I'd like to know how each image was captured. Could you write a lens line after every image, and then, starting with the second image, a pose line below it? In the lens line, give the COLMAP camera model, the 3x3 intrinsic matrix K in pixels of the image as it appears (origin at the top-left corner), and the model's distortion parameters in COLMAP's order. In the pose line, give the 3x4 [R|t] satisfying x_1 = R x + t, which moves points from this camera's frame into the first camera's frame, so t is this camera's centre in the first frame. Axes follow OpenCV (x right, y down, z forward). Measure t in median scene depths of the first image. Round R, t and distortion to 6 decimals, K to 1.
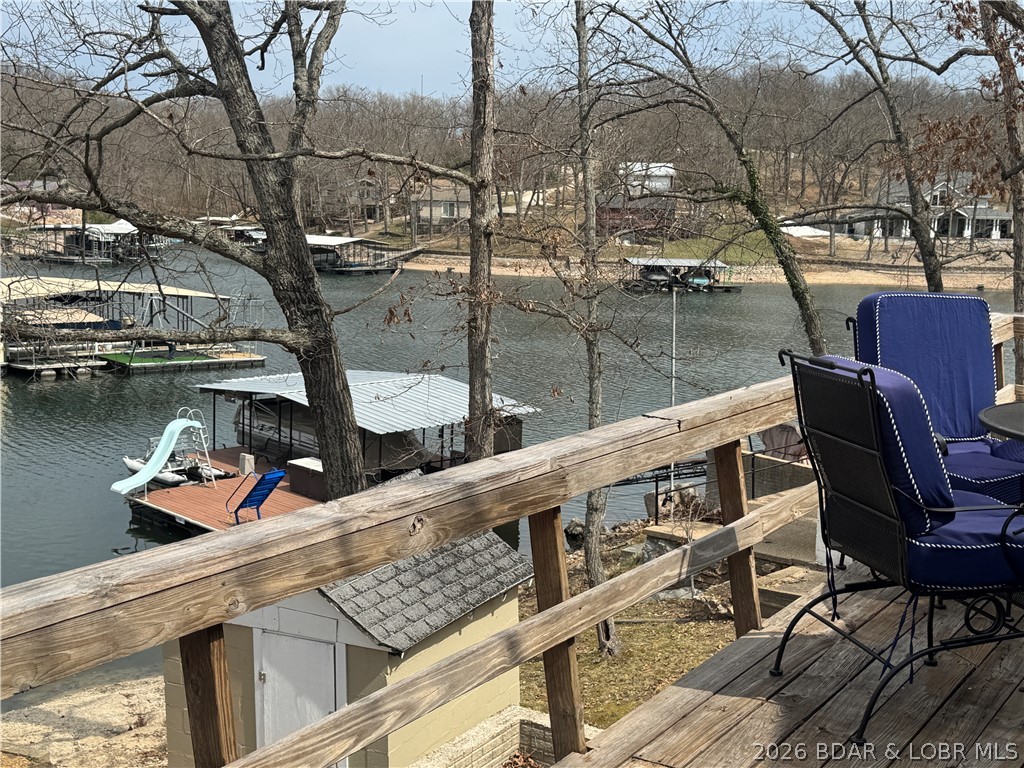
lens RADIAL K [[1274.3, 0, 511.7], [0, 1274.3, 393.5], [0, 0, 1]] dist [0.074535, 0.000000]
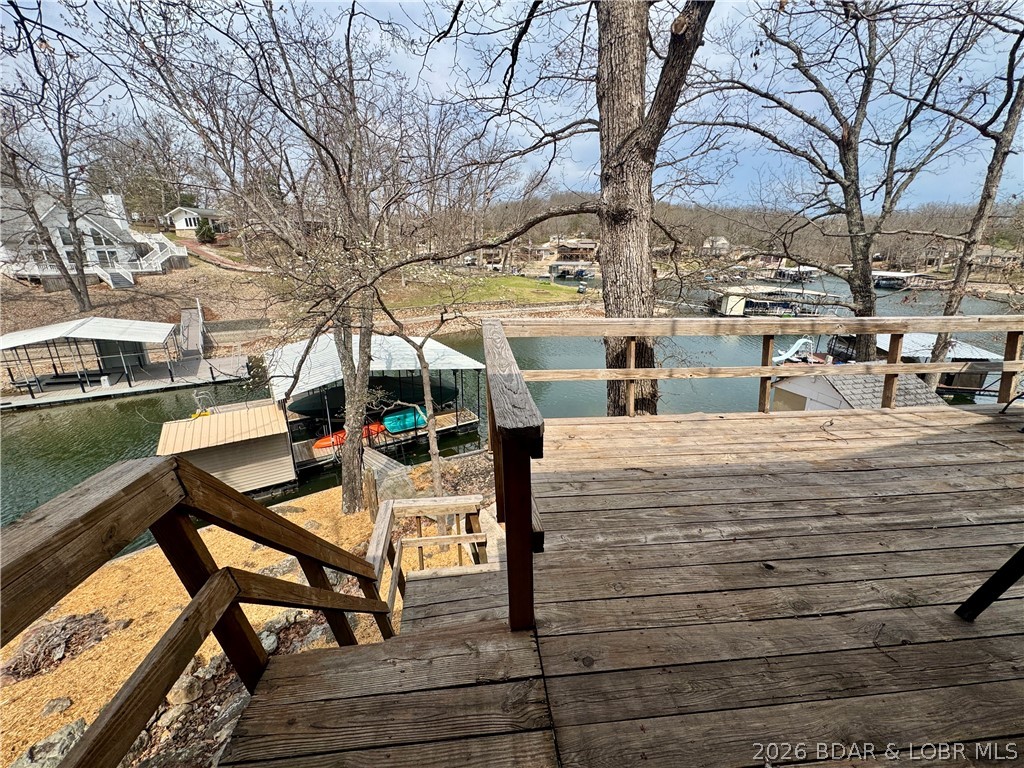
lens RADIAL K [[409.7, 0, 509.9], [0, 409.7, 386.0], [0, 0, 1]] dist [-0.005538, 0.001312]
pose [[0.628475, 0.217291, -0.746863, 0.045644], [-0.103247, 0.974996, 0.196782, 0.024313], [0.770947, -0.046561, 0.635195, -0.096933]]
